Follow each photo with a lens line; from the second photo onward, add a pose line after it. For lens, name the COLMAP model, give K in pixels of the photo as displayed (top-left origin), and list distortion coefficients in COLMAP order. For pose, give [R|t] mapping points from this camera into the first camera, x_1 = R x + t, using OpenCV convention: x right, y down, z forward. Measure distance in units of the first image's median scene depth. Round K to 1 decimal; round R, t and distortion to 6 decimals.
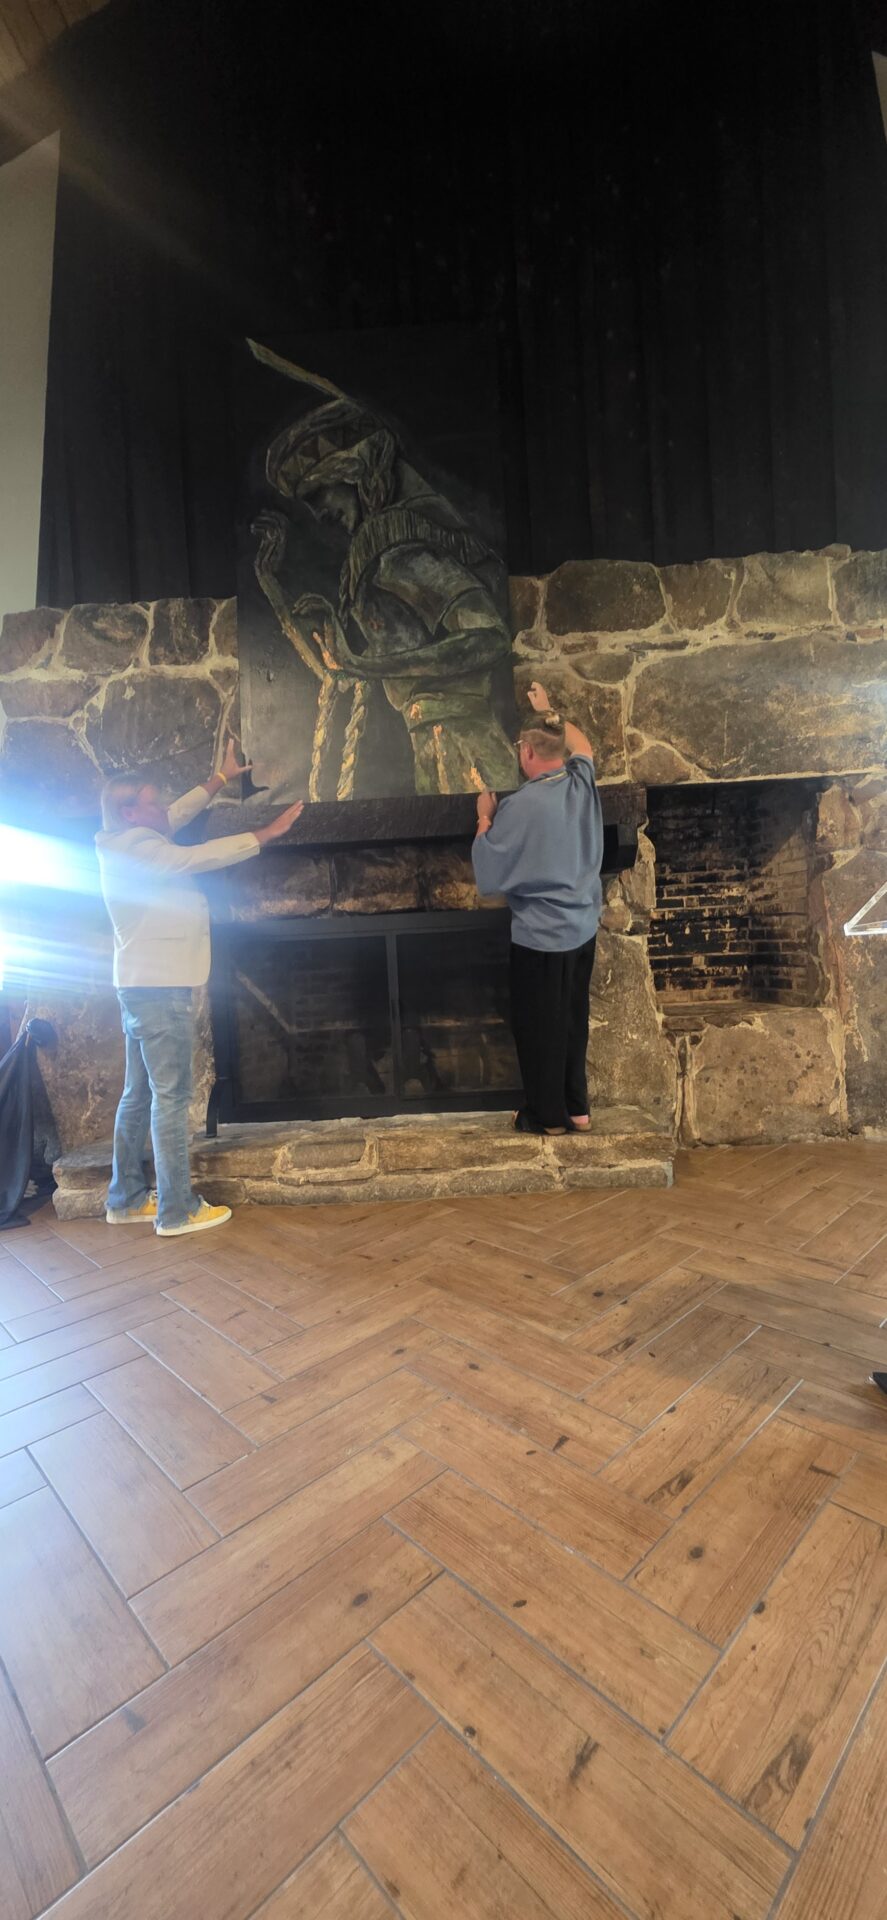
lens RADIAL K [[765.6, 0, 446.7], [0, 765.6, 966.0], [0, 0, 1]] dist [0.003810, -0.000162]
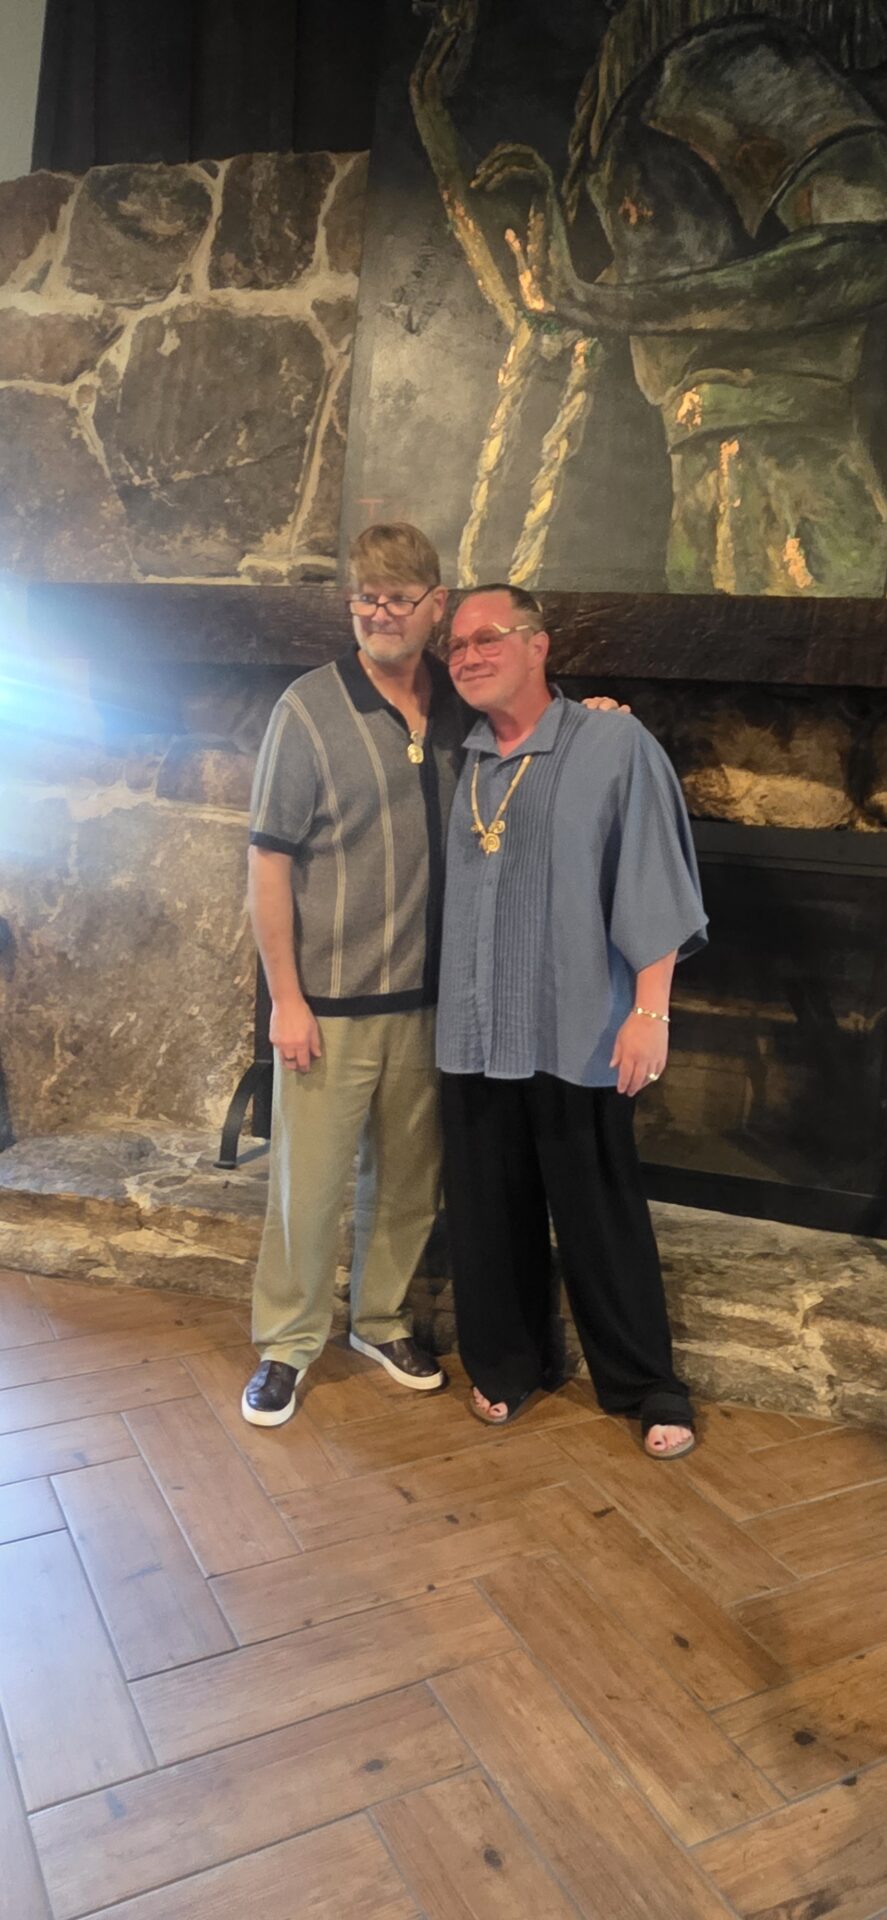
lens RADIAL K [[1315.8, 0, 419.9], [0, 1315.8, 951.3], [0, 0, 1]] dist [0.012046, -0.007018]
pose [[0.952492, 0.152078, -0.263876, 0.066813], [-0.111494, 0.980379, 0.162564, -0.108732], [0.283421, -0.125420, 0.950759, 0.113575]]
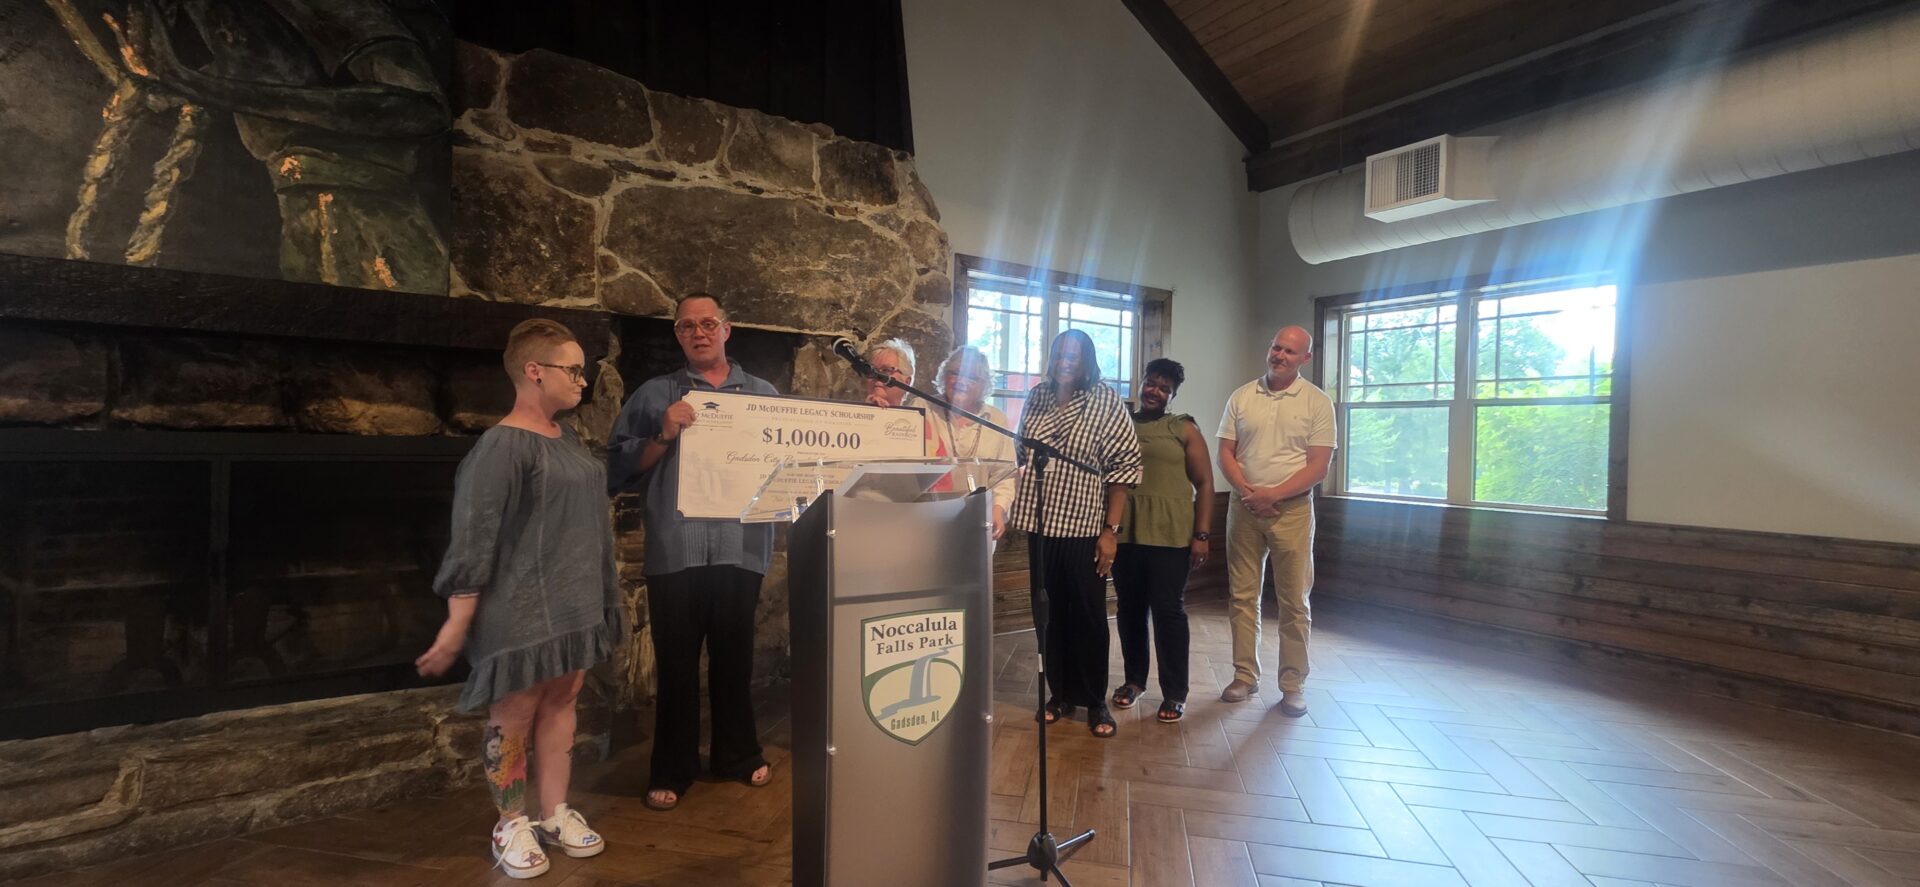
lens RADIAL K [[765.6, 0, 968.9], [0, 765.6, 441.6], [0, 0, 1]] dist [0.003810, -0.000162]
pose [[0.817221, 0.069247, 0.572149, 0.088005], [-0.044361, 0.997368, -0.057350, -0.048215], [-0.574615, 0.021487, 0.818142, 0.004732]]
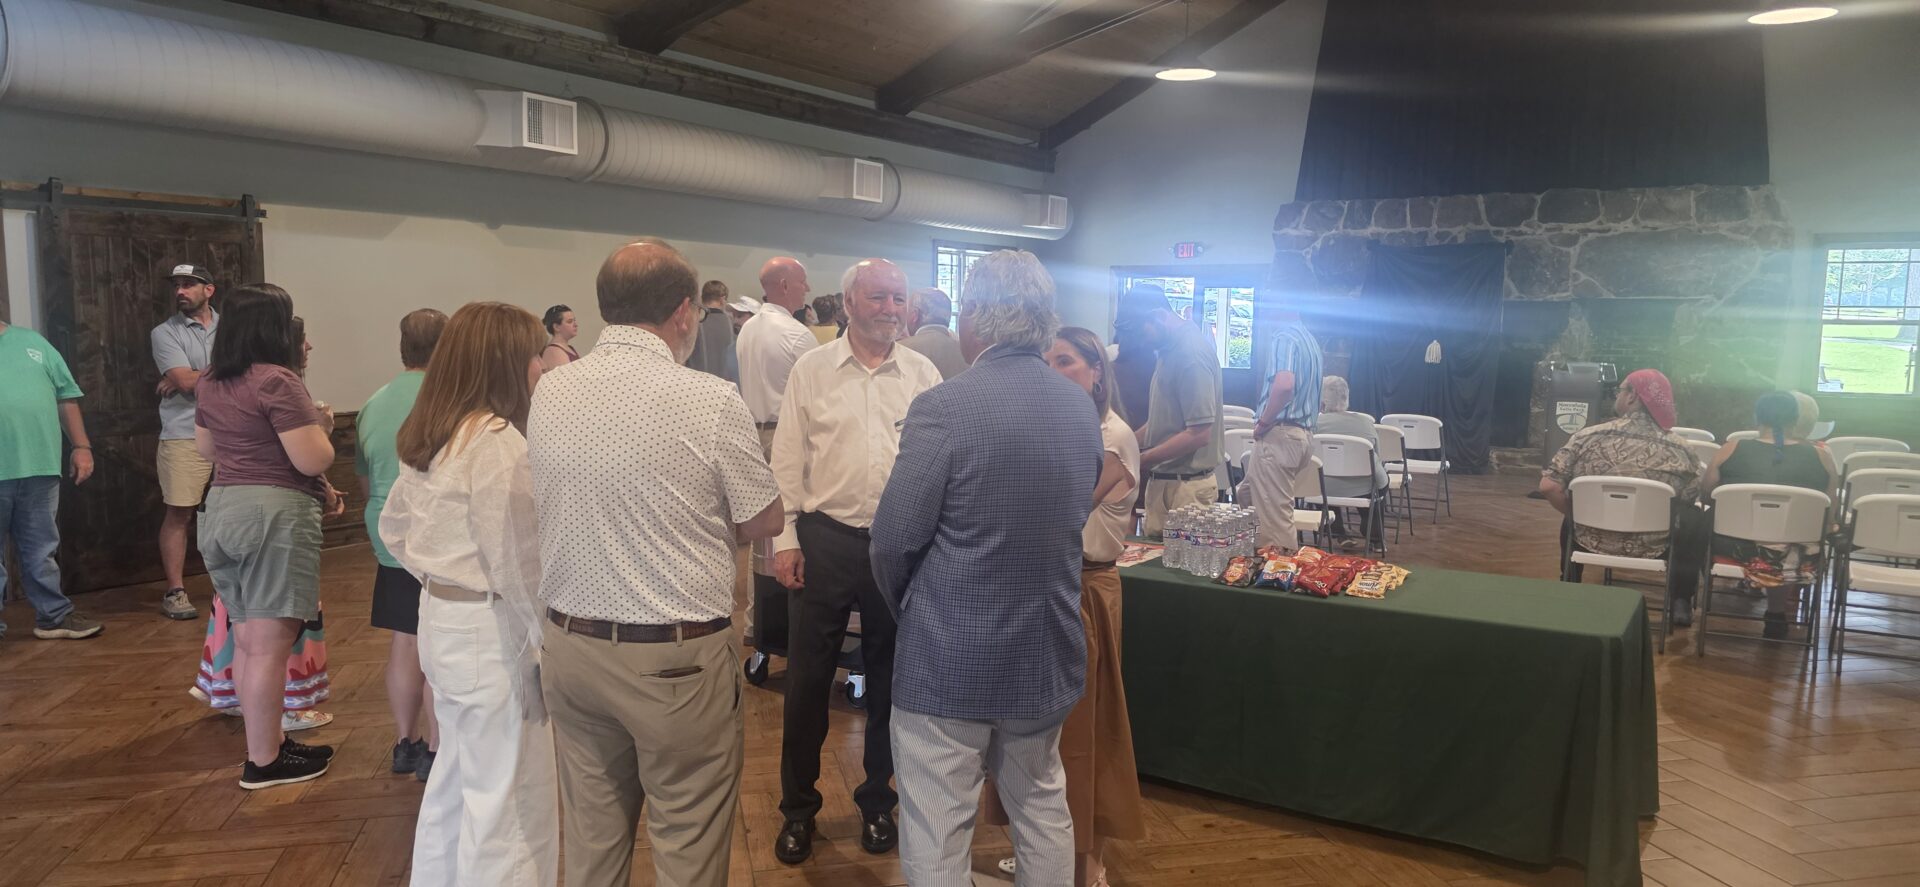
lens RADIAL K [[1278.1, 0, 943.2], [0, 1278.1, 484.6], [0, 0, 1]] dist [0.009312, -0.006001]
pose [[0.860437, 0.131658, -0.492253, 0.557324], [-0.074906, 0.988230, 0.133381, -0.069592], [0.504020, -0.077893, 0.860172, -2.921471]]
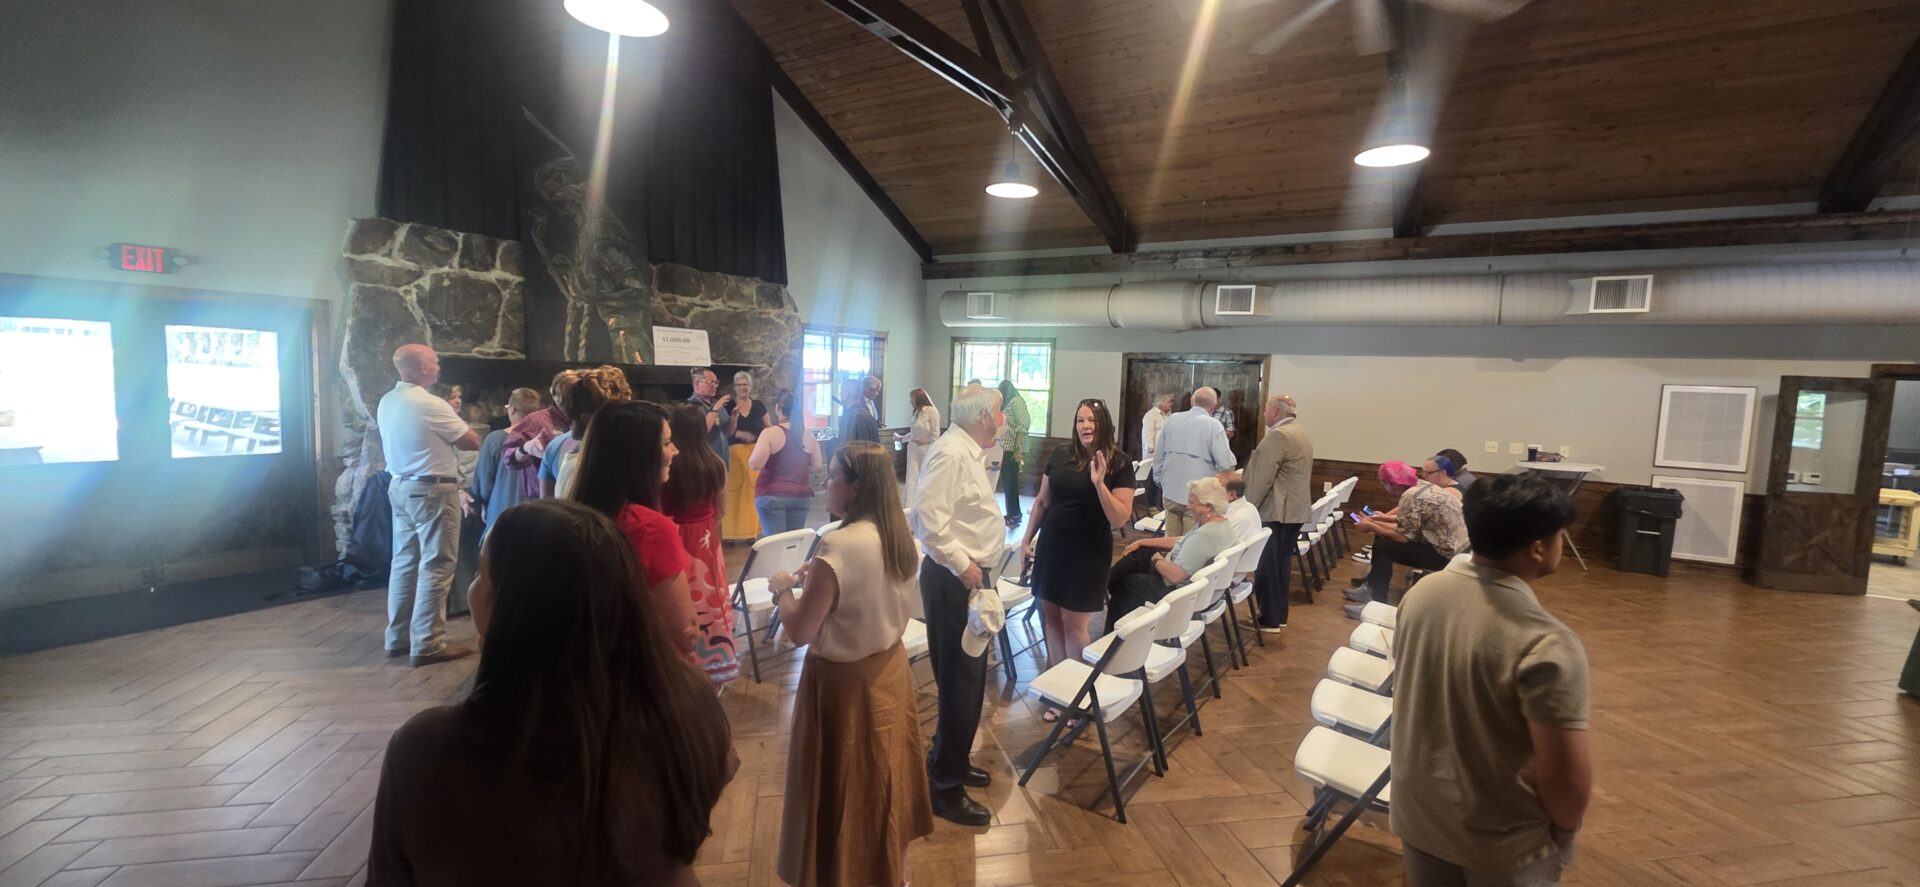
lens RADIAL K [[765.6, 0, 968.2], [0, 765.6, 445.7], [0, 0, 1]] dist [0.003810, -0.000162]
pose [[0.509682, -0.004157, 0.860353, -1.340800], [-0.034540, 0.999083, 0.025289, -0.072338], [-0.859669, -0.042606, 0.509072, -0.942243]]
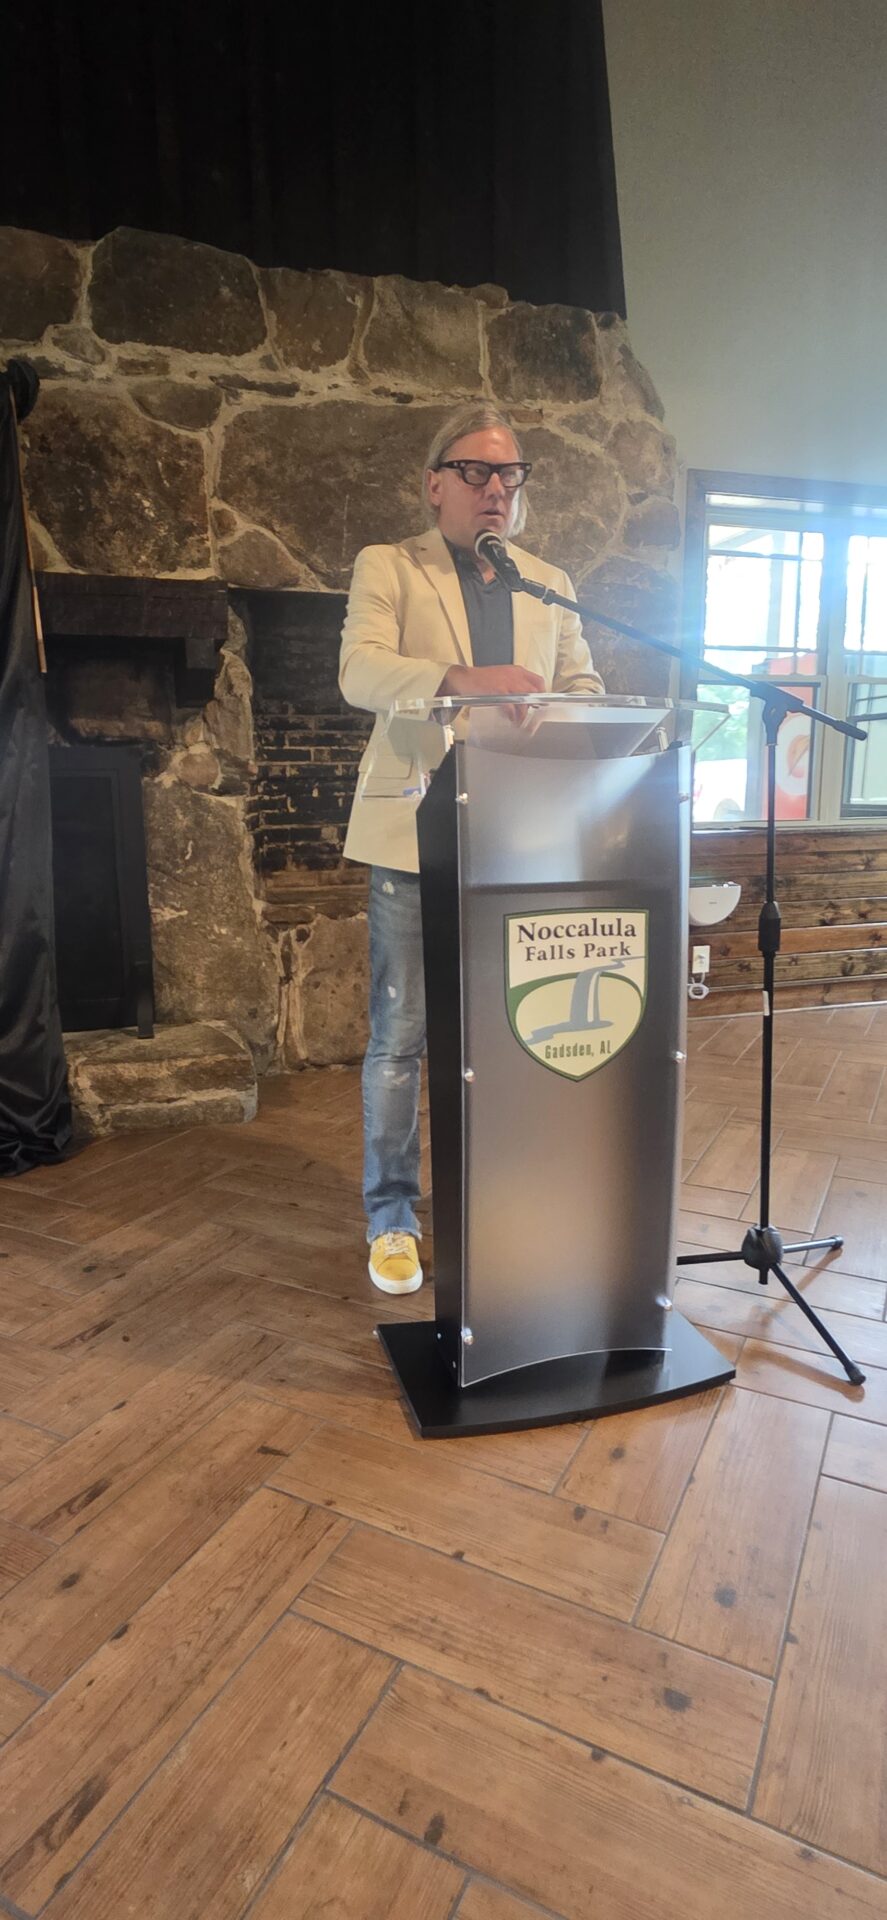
lens RADIAL K [[1003.3, 0, 441.3], [0, 1003.3, 971.6], [0, 0, 1]] dist [0.005466, -0.000449]
pose [[0.944404, -0.013144, 0.328525, 0.123955], [-0.030553, 0.991369, 0.127494, -0.000691], [-0.327365, -0.130443, 0.935851, -0.004663]]
